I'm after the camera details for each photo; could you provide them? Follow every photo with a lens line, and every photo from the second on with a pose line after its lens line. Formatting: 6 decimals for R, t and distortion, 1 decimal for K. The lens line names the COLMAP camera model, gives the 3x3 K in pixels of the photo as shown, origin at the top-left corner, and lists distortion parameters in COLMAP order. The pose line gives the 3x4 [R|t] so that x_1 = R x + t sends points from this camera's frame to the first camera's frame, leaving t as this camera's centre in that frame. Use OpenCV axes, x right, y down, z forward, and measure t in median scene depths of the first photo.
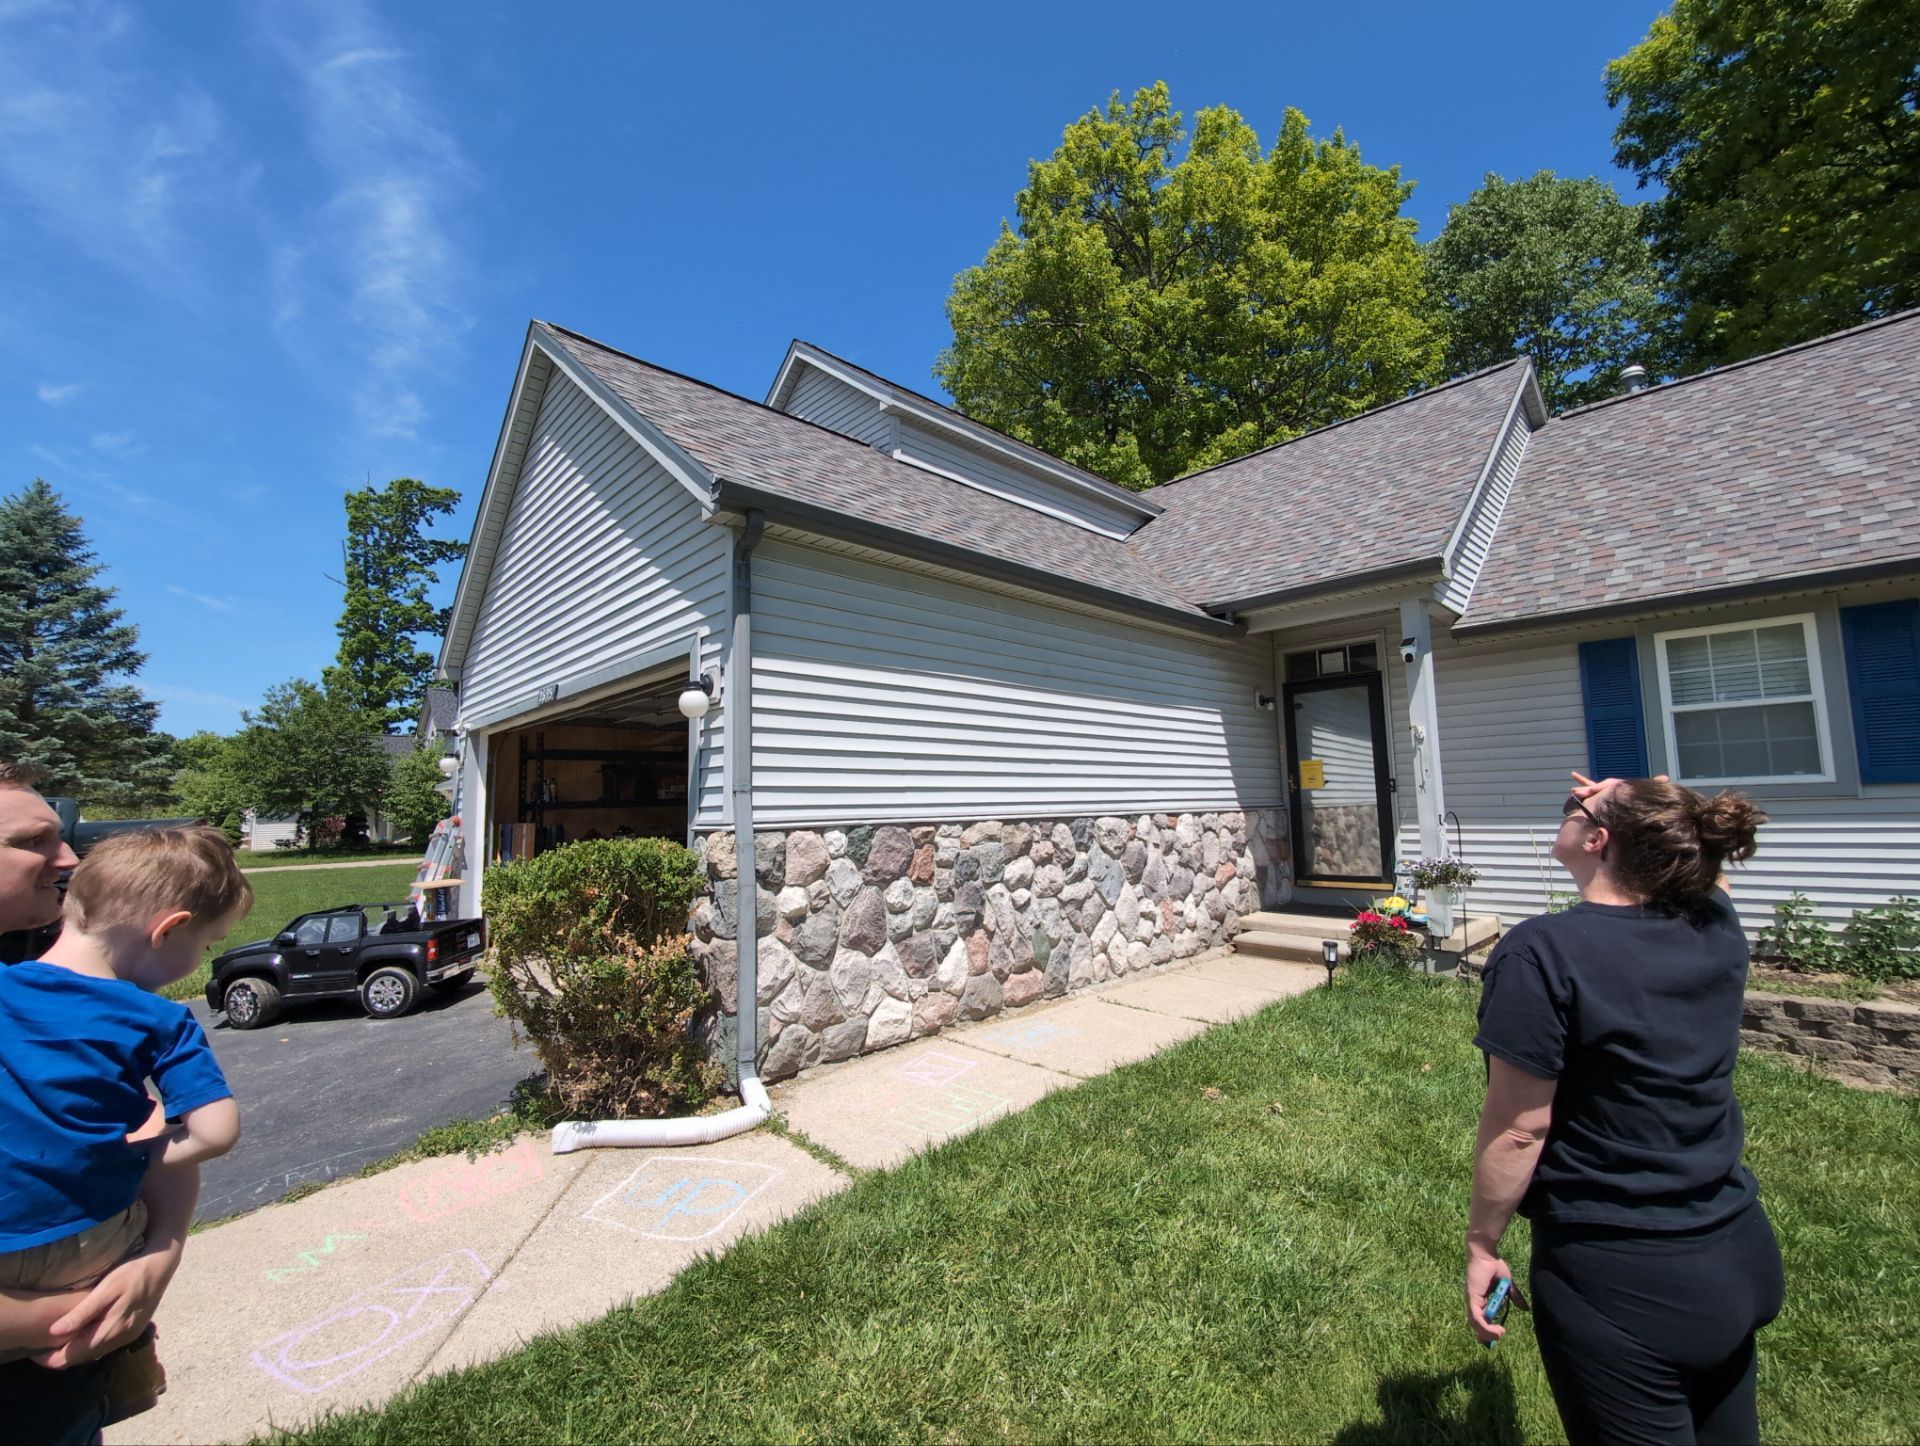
lens RADIAL K [[810.3, 0, 958.6], [0, 810.3, 726.6], [0, 0, 1]] dist [0.000812, -0.005904]
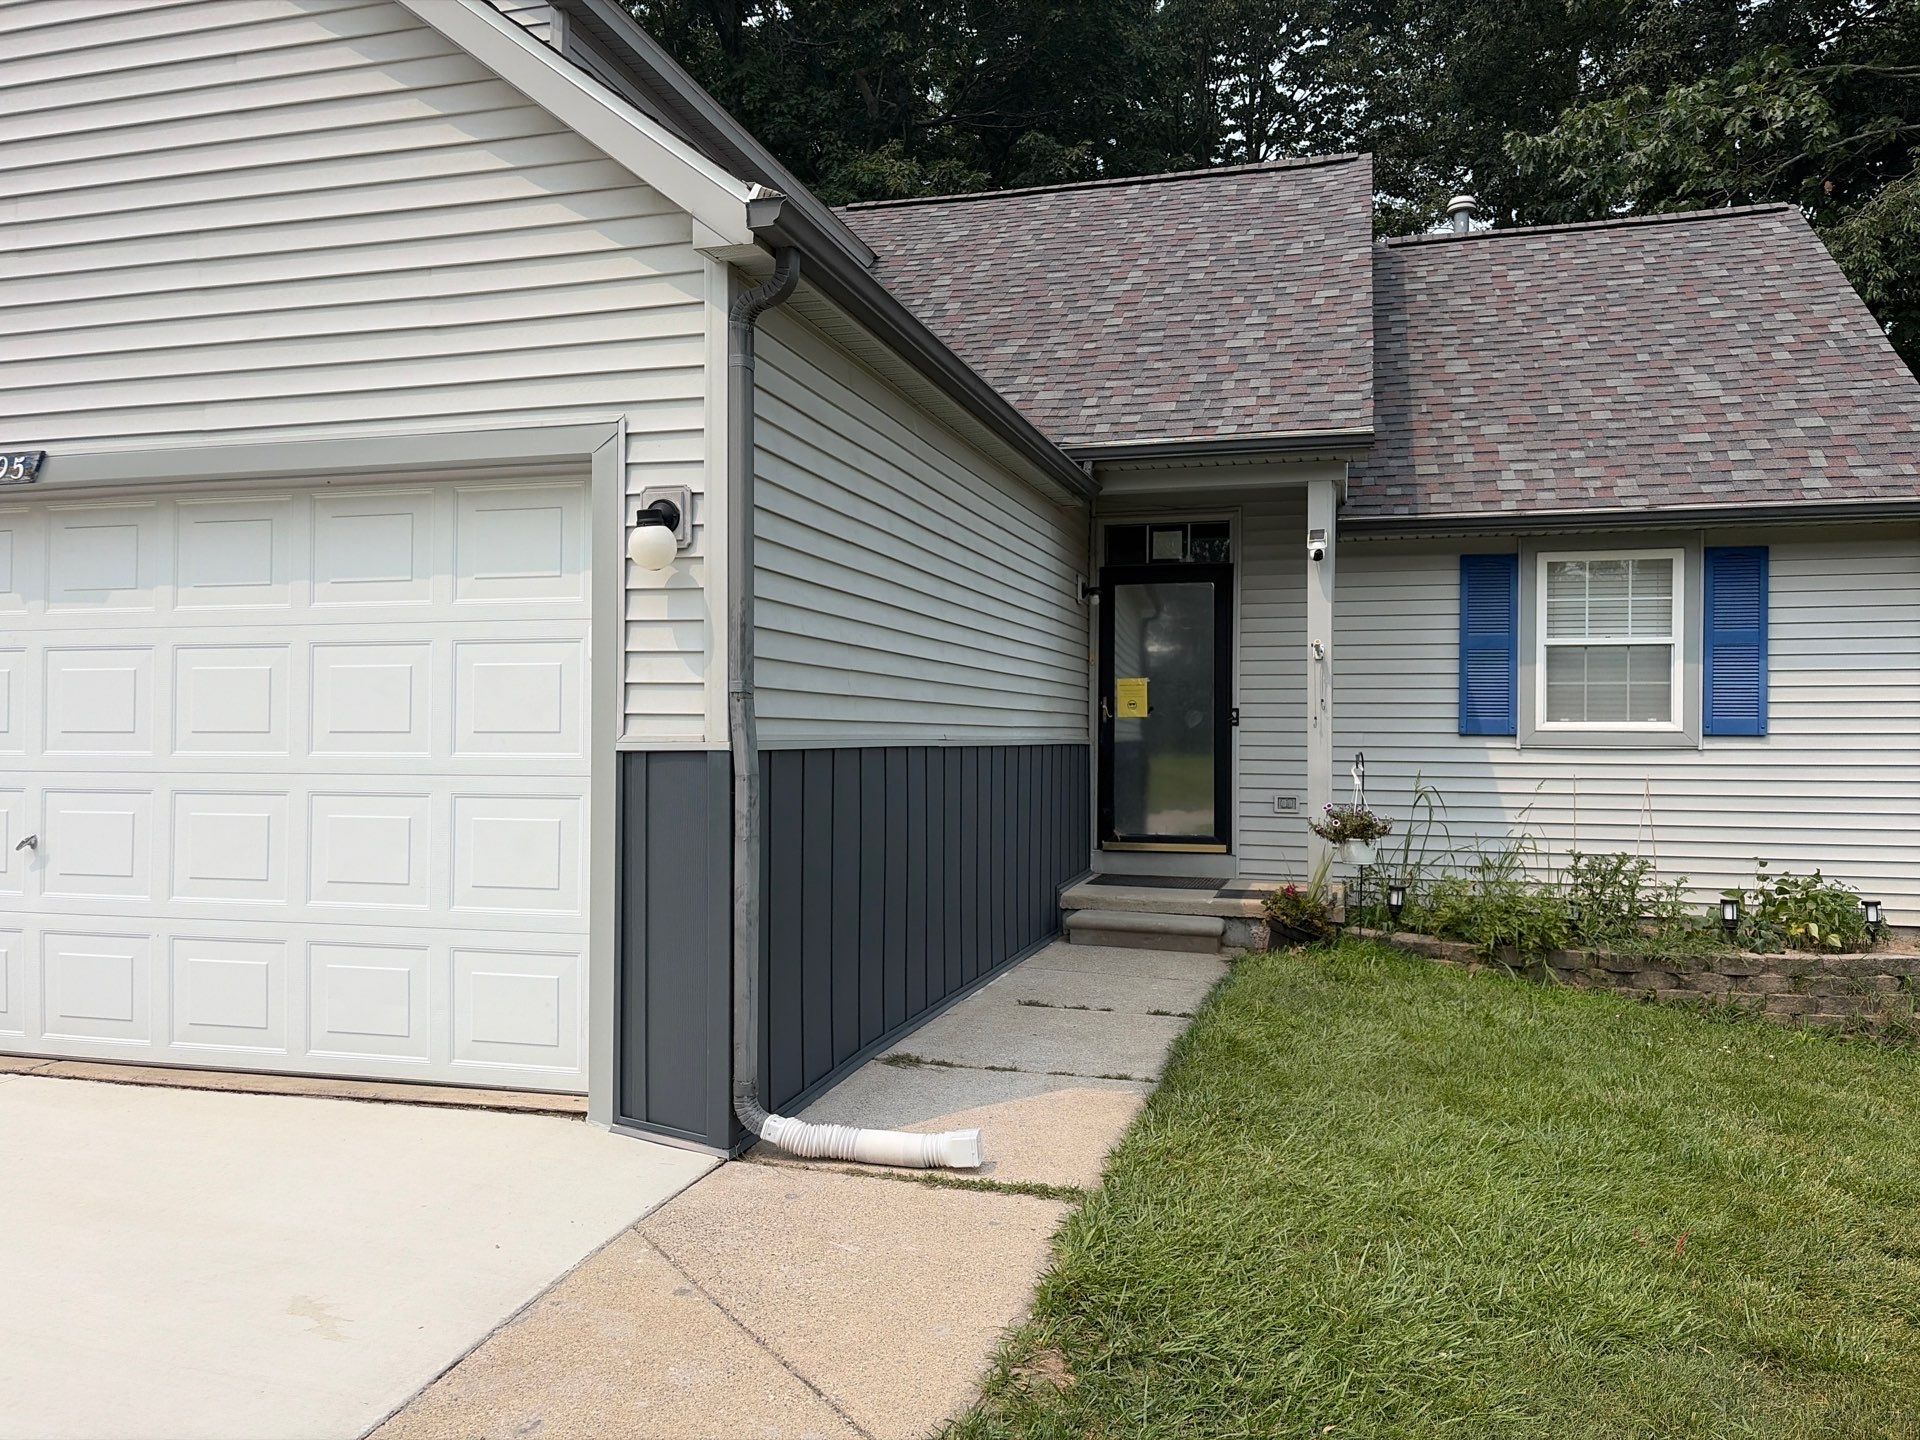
lens RADIAL K [[1454.0, 0, 964.9], [0, 1454.0, 728.8], [0, 0, 1]] dist [0.045539, -0.036938]
pose [[0.863037, 0.030911, 0.504194, -0.411435], [-0.077902, 0.994330, 0.072385, 0.005257], [-0.499097, -0.101748, 0.860552, -0.053331]]
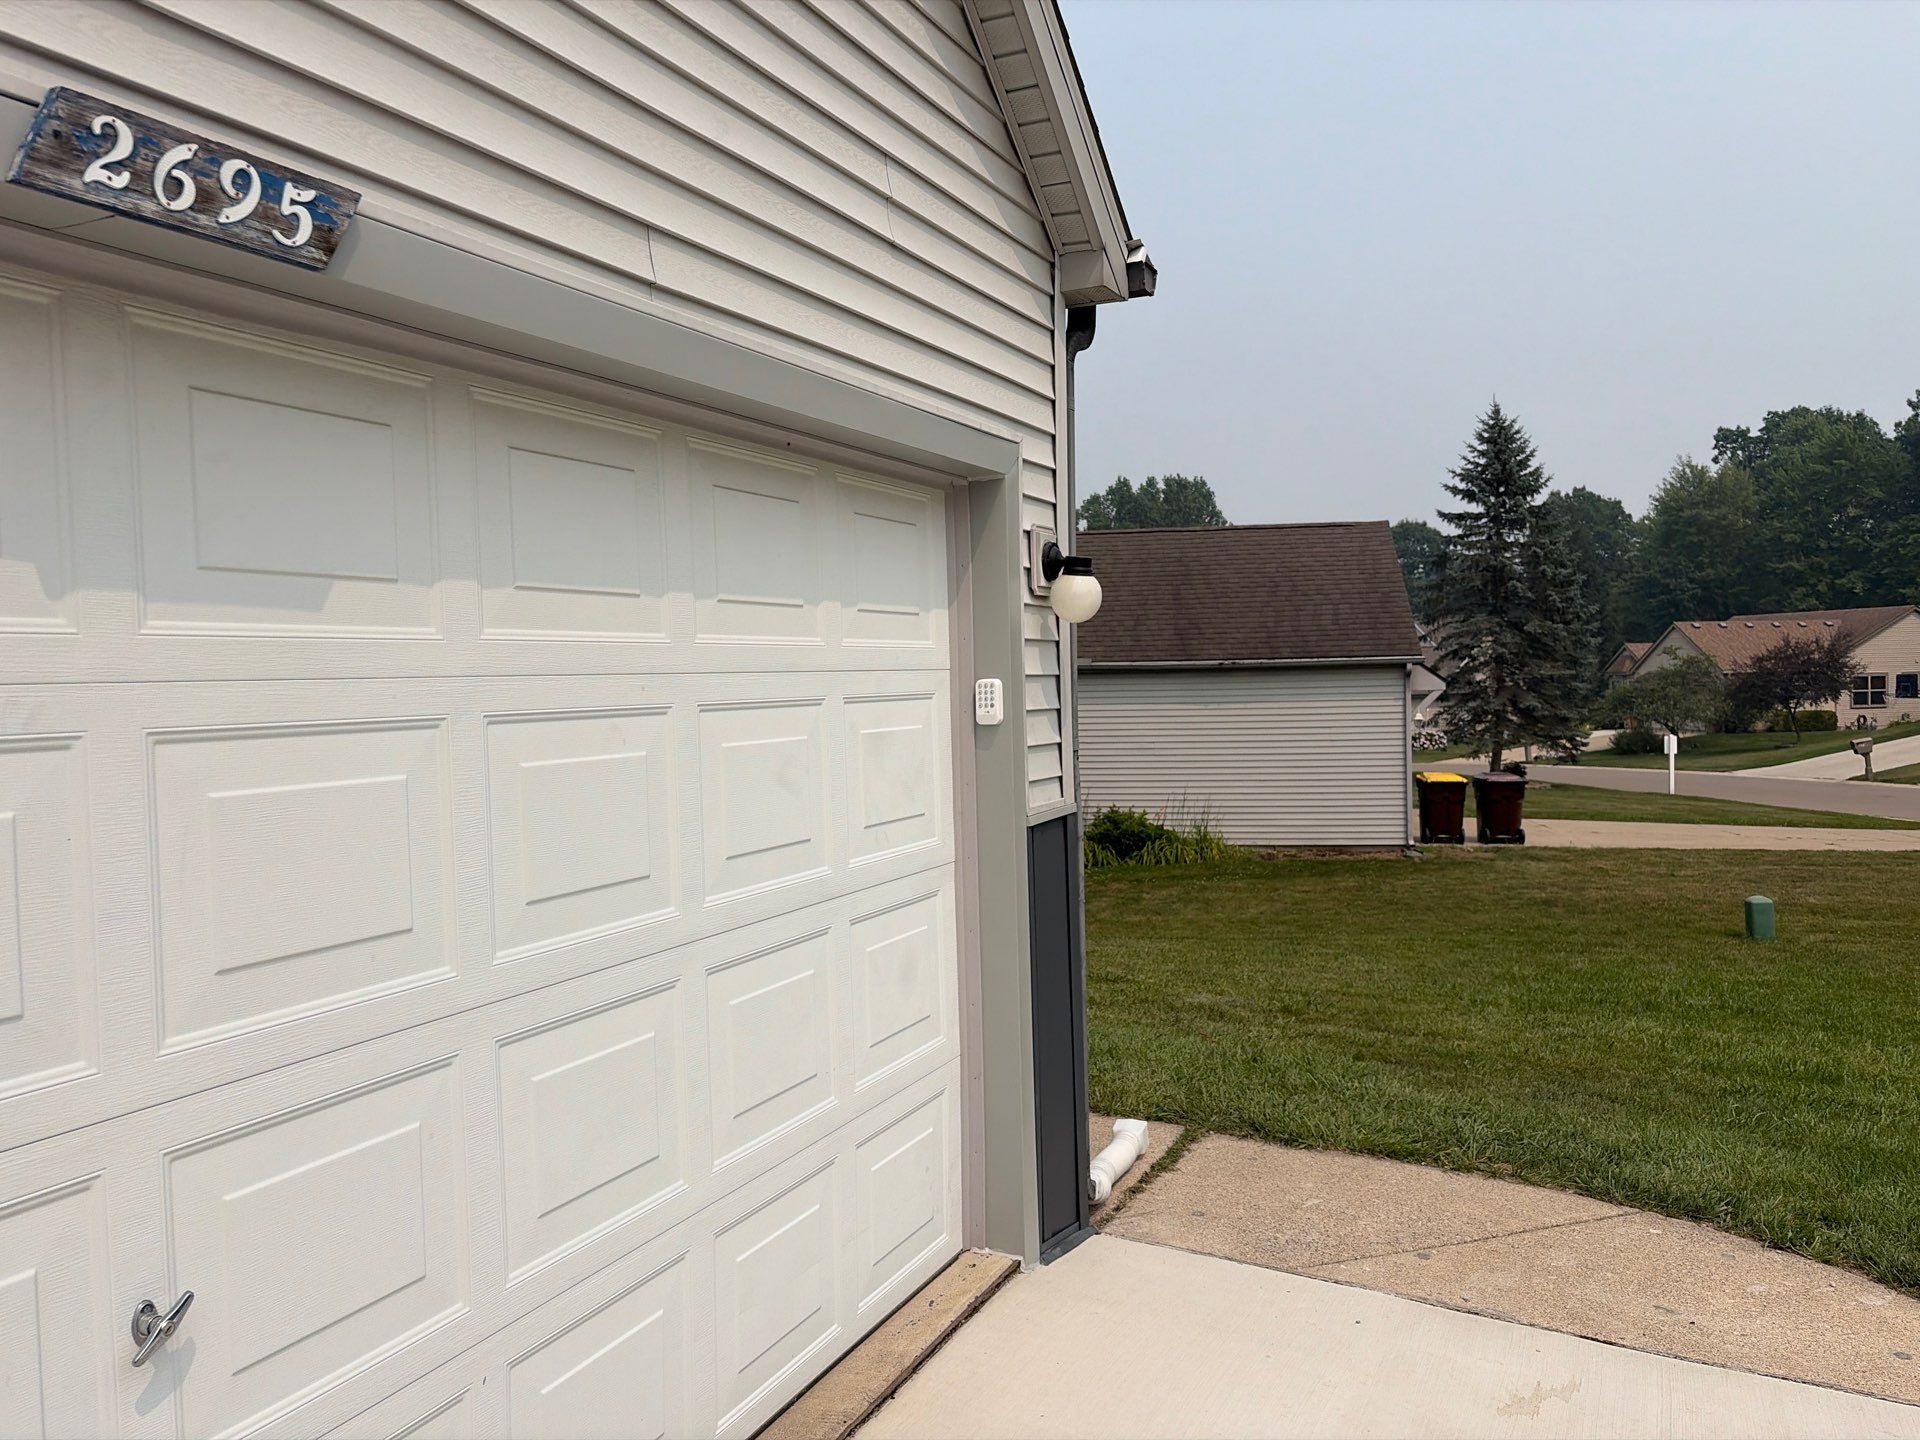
lens RADIAL K [[1456.5, 0, 956.4], [0, 1456.5, 708.7], [0, 0, 1]] dist [0.042996, -0.049271]
pose [[-0.365927, 0.023794, 0.930339, -0.748193], [-0.050636, 0.997683, -0.045433, 0.059369], [-0.929265, -0.063734, -0.363875, 0.868982]]
